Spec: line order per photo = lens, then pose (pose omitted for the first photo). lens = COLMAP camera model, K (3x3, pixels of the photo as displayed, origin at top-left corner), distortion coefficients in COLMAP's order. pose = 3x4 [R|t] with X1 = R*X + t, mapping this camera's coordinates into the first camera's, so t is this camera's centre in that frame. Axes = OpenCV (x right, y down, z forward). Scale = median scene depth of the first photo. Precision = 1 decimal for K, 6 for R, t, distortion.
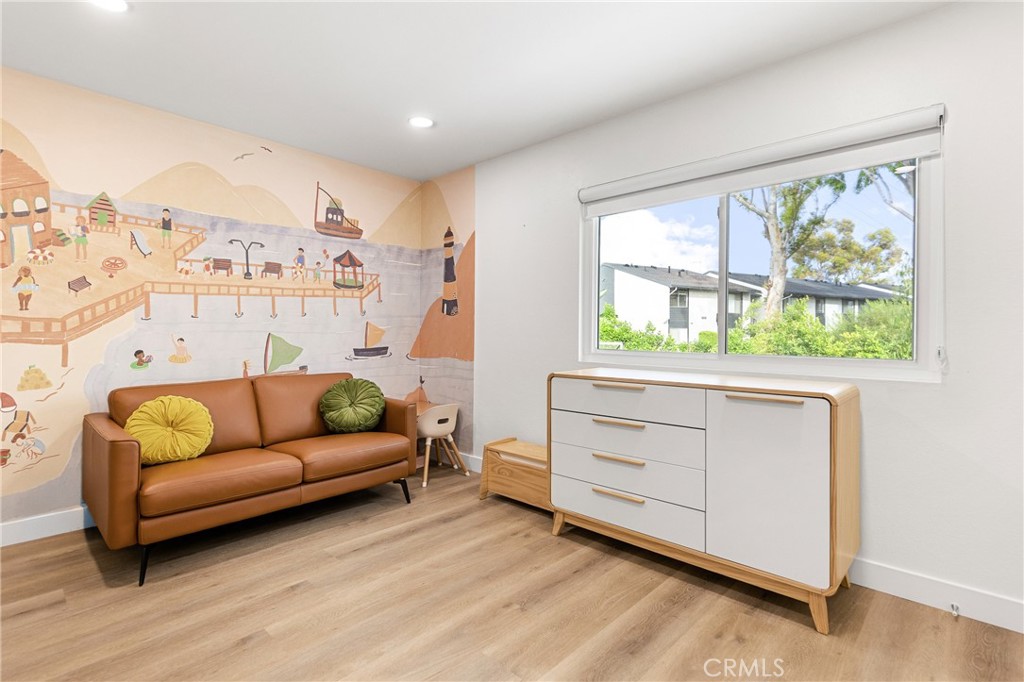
lens RADIAL K [[494.8, 0, 507.8], [0, 494.8, 333.2], [0, 0, 1]] dist [0.007010, -0.002040]
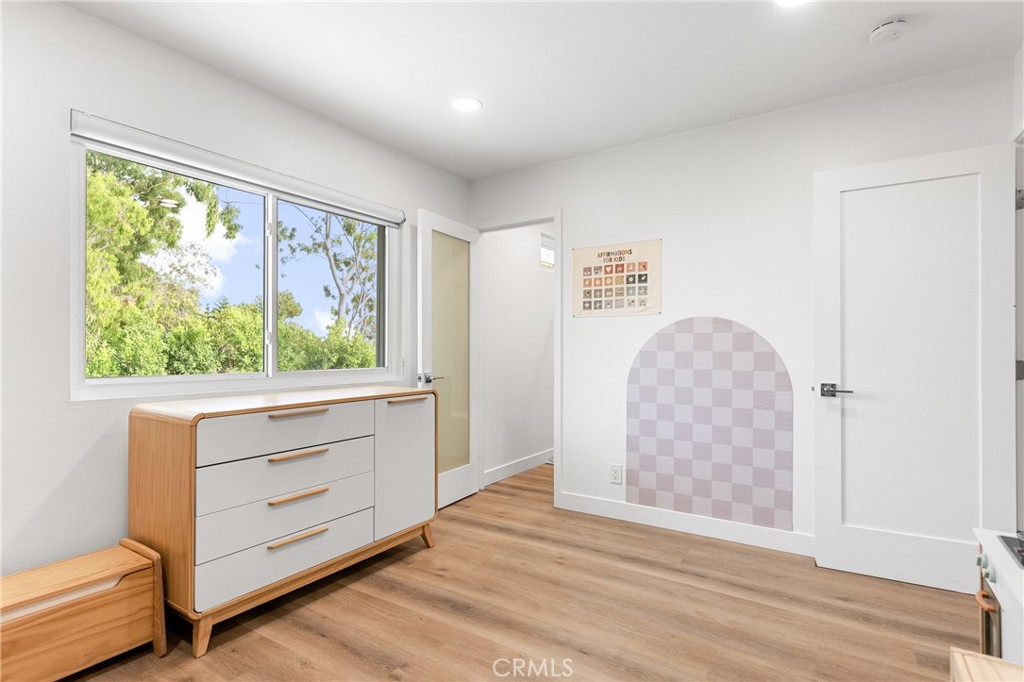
lens RADIAL K [[512.3, 0, 507.8], [0, 512.3, 350.7], [0, 0, 1]] dist [-0.005874, -0.000155]
pose [[-0.170918, -0.007258, 0.985259, -0.801179], [0.004904, 0.999954, 0.008217, -0.008998], [-0.985273, 0.006236, -0.170875, 0.870545]]
